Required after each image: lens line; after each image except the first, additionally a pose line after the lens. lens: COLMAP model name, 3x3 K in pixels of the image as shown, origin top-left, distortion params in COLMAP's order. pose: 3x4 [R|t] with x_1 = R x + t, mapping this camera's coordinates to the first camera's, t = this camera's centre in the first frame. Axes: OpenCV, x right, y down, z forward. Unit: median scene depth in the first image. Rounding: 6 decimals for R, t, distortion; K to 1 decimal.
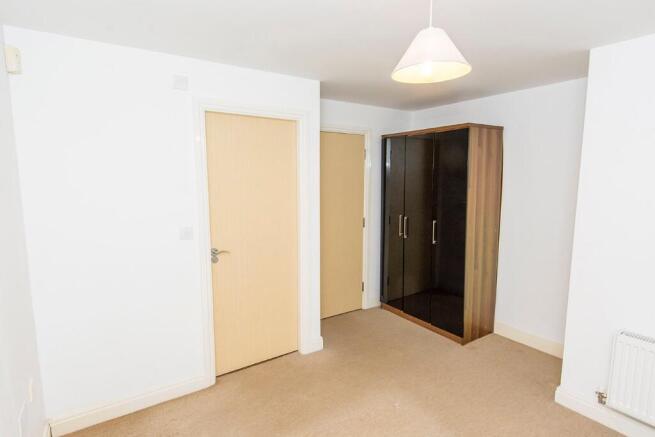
lens RADIAL K [[351.0, 0, 327.9], [0, 351.0, 227.3], [0, 0, 1]] dist [0.000863, -0.000100]
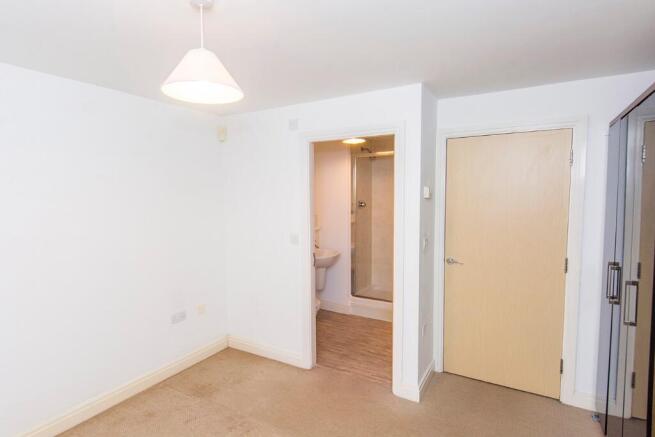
lens RADIAL K [[339.5, 0, 310.4], [0, 339.5, 217.4], [0, 0, 1]] dist [-0.002876, -0.002136]
pose [[0.414127, 0.056139, -0.908486, 0.635707], [-0.118017, 0.992983, 0.007563, -0.063289], [0.902536, 0.104084, 0.417846, 0.441650]]
